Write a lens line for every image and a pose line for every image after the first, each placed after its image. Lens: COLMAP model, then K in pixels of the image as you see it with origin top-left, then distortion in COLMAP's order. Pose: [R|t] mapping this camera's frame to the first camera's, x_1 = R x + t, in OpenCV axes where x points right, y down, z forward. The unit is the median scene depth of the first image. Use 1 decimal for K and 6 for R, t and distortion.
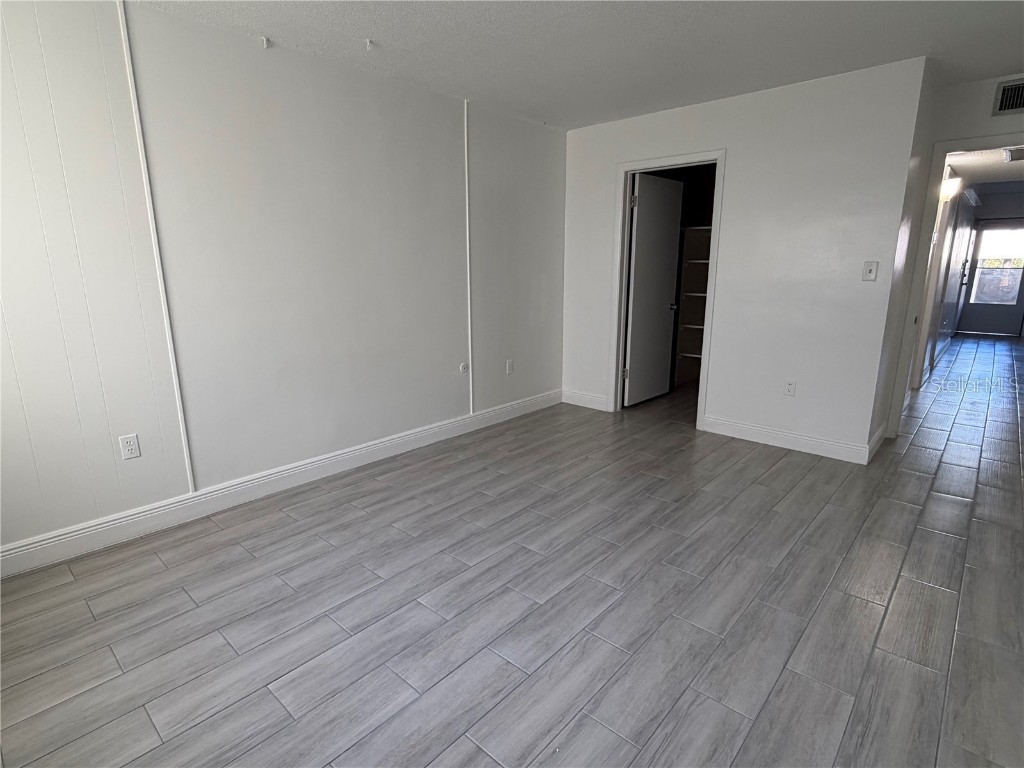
lens RADIAL K [[533.2, 0, 512.0], [0, 533.2, 384.0], [0, 0, 1]] dist [0.012949, -0.008655]
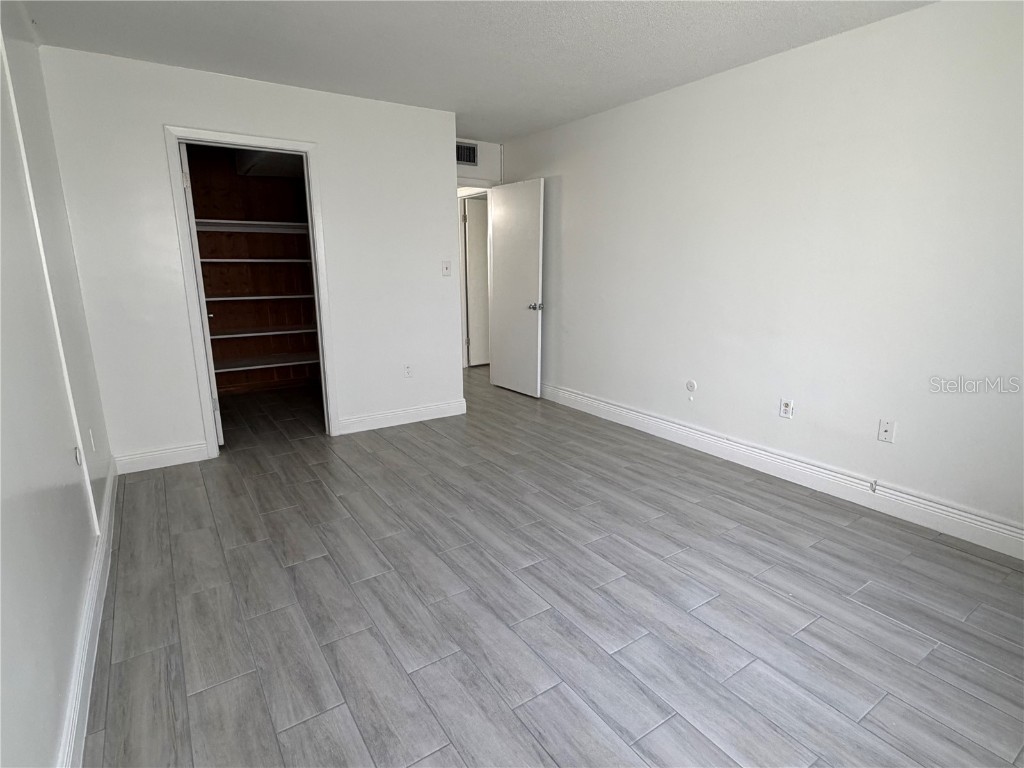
lens RADIAL K [[533.2, 0, 512.0], [0, 533.2, 384.0], [0, 0, 1]] dist [0.012949, -0.008655]
pose [[0.238560, -0.211132, 0.947899, -0.755101], [0.212577, 0.963762, 0.161166, -0.148380], [-0.947576, 0.163054, 0.274797, 0.682608]]
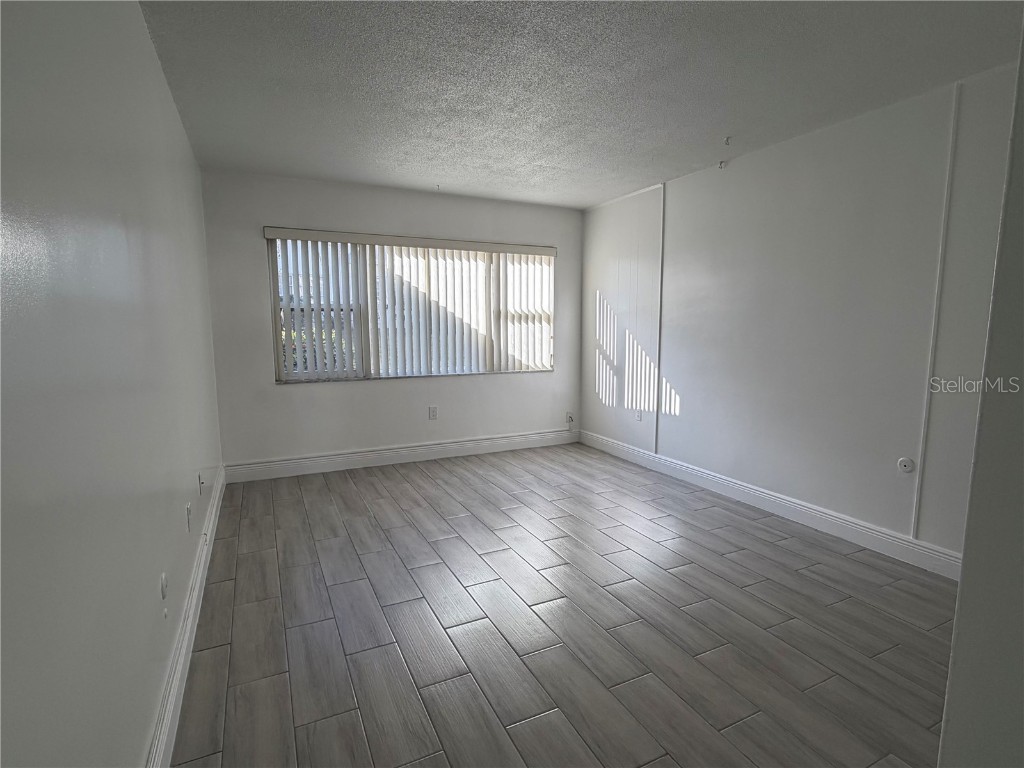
lens RADIAL K [[512.9, 0, 512.0], [0, 512.9, 384.0], [0, 0, 1]] dist [0.000583, 0.000362]
pose [[-0.368775, 0.114615, -0.922425, 1.108588], [-0.198421, 0.959788, 0.198584, -0.256571], [0.908094, 0.256261, -0.331204, 1.152116]]
